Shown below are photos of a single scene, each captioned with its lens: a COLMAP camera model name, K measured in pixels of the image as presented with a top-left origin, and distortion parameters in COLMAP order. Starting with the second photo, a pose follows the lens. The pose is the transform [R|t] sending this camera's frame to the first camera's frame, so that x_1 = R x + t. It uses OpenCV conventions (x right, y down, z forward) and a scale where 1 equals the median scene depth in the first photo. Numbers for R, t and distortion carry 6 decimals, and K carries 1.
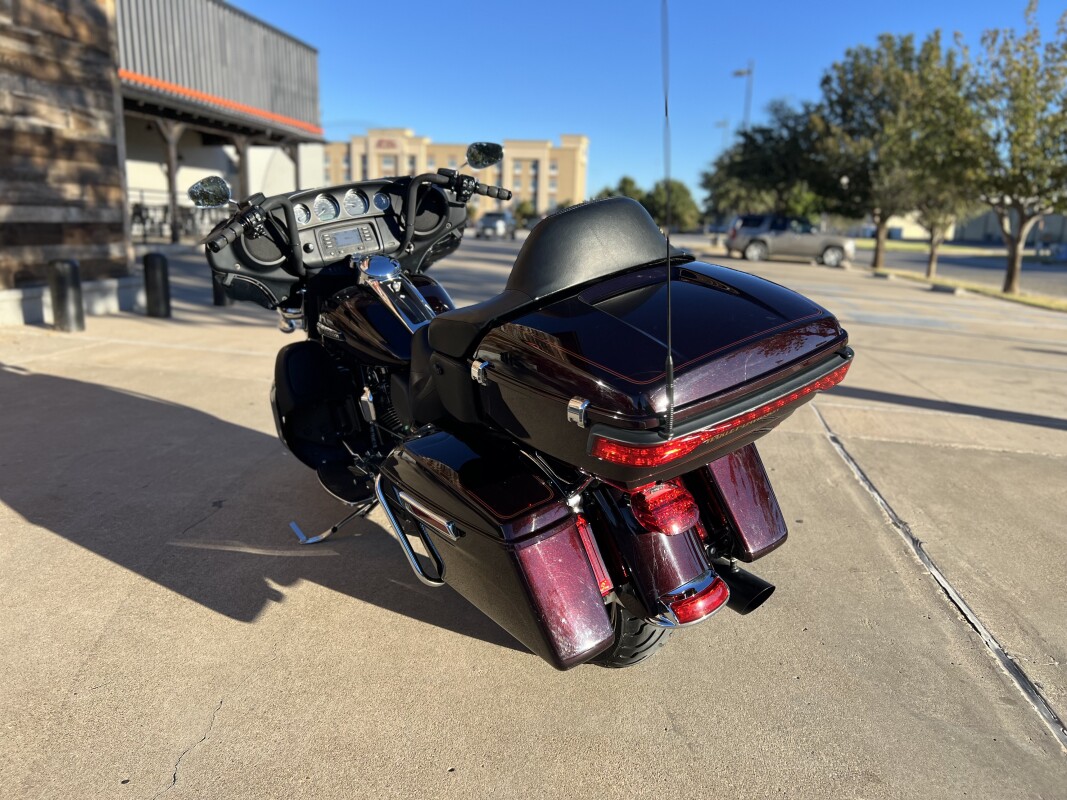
lens RADIAL K [[810.6, 0, 533.5], [0, 810.6, 400.0], [0, 0, 1]] dist [0.028667, -0.042814]
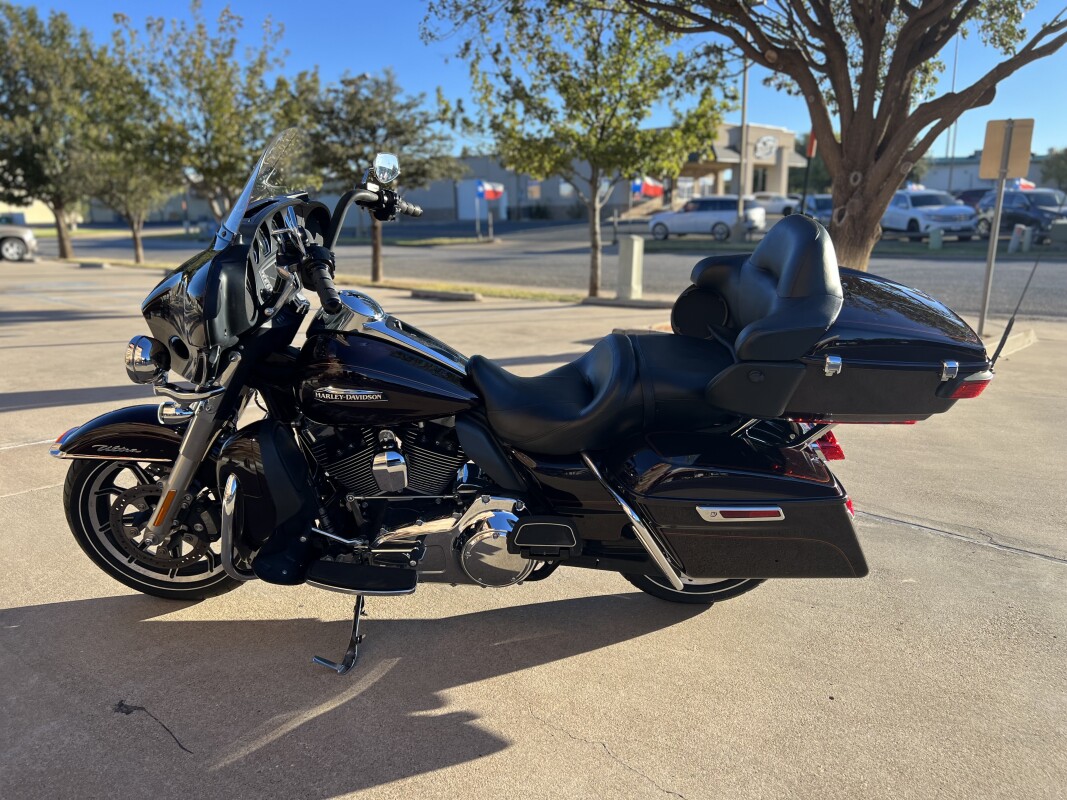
lens RADIAL K [[804.7, 0, 559.9], [0, 804.7, 395.3], [0, 0, 1]] dist [0.016067, 0.002274]
pose [[0.551842, -0.225532, 0.802873, -0.532397], [0.211760, 0.969078, 0.126670, -0.098798], [-0.806615, 0.100115, 0.582537, 0.258962]]
